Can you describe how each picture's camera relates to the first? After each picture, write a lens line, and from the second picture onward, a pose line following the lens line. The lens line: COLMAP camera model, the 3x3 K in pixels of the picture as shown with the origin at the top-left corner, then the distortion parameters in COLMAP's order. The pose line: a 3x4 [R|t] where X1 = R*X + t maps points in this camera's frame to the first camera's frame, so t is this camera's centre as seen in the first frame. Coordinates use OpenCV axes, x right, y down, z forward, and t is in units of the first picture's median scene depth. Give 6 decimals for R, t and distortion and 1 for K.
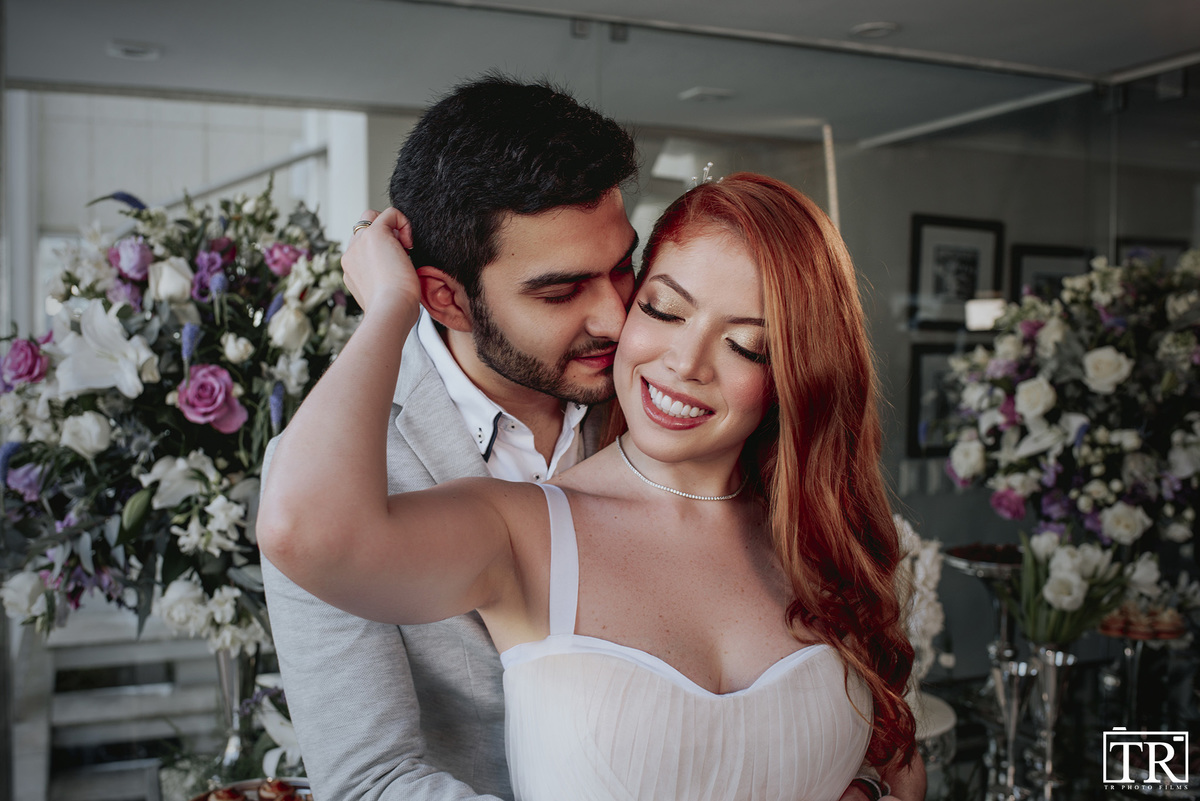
lens RADIAL K [[1234.9, 0, 584.0], [0, 1234.9, 397.5], [0, 0, 1]] dist [-0.071570, 0.053240]
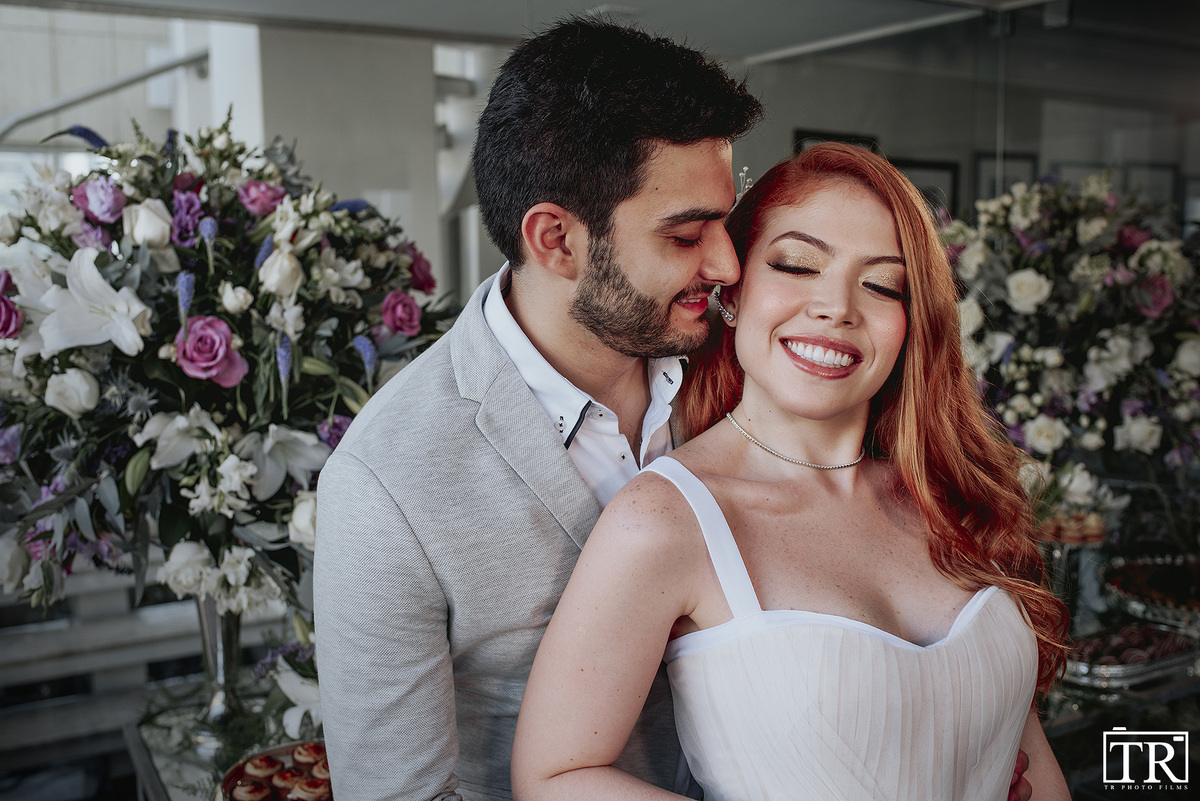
lens RADIAL K [[1203.8, 0, 600.9], [0, 1203.8, 385.6], [0, 0, 1]] dist [-0.062662, 0.007579]
pose [[0.987059, -0.029302, 0.157655, -0.123183], [0.017167, 0.996822, 0.077789, -0.032247], [-0.159434, -0.074075, 0.984426, 0.032044]]
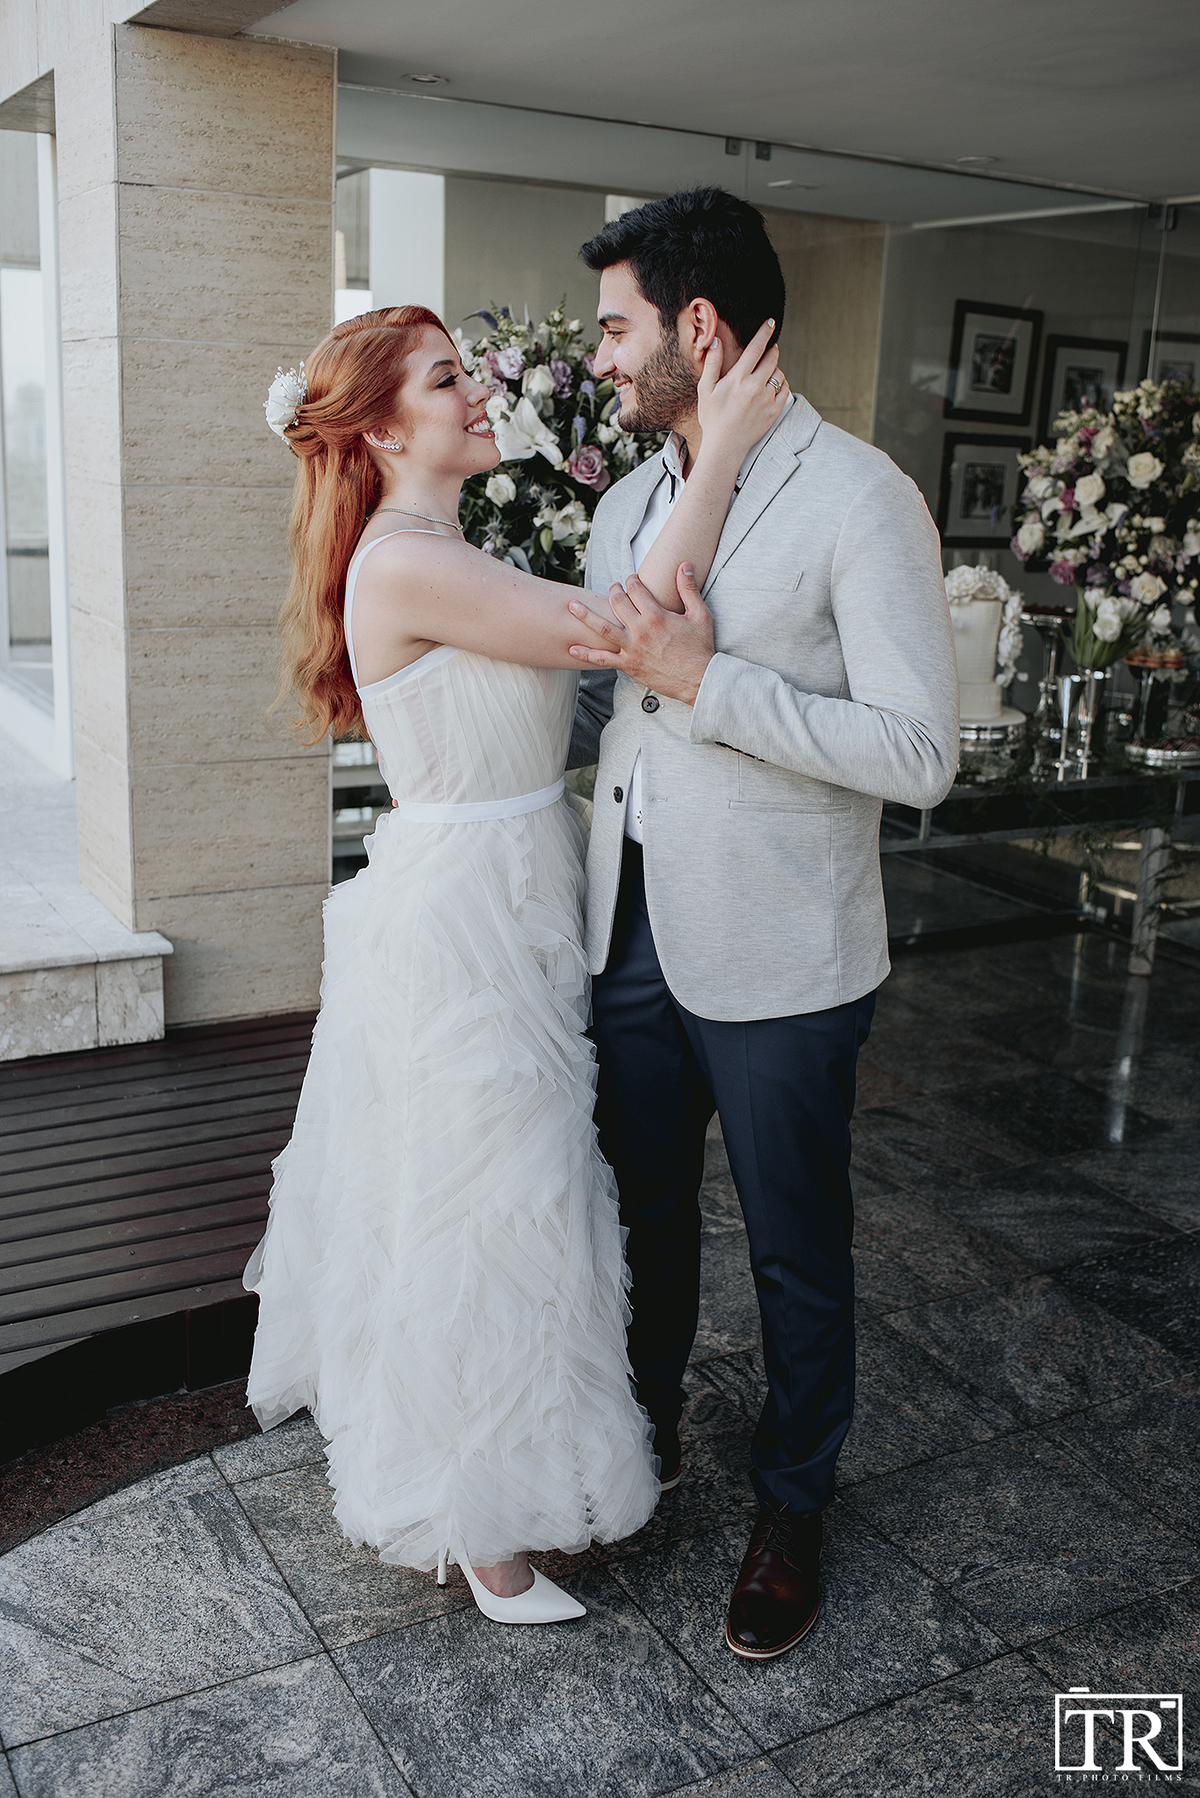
lens RADIAL K [[1850.3, 0, 600.0], [0, 1850.3, 899.0], [0, 0, 1]] dist [-0.071570, 0.053240]
pose [[0.988066, 0.000584, 0.154028, -0.515942], [-0.034961, 0.974743, 0.220574, 0.013841], [-0.150009, -0.223327, 0.963132, -1.037764]]
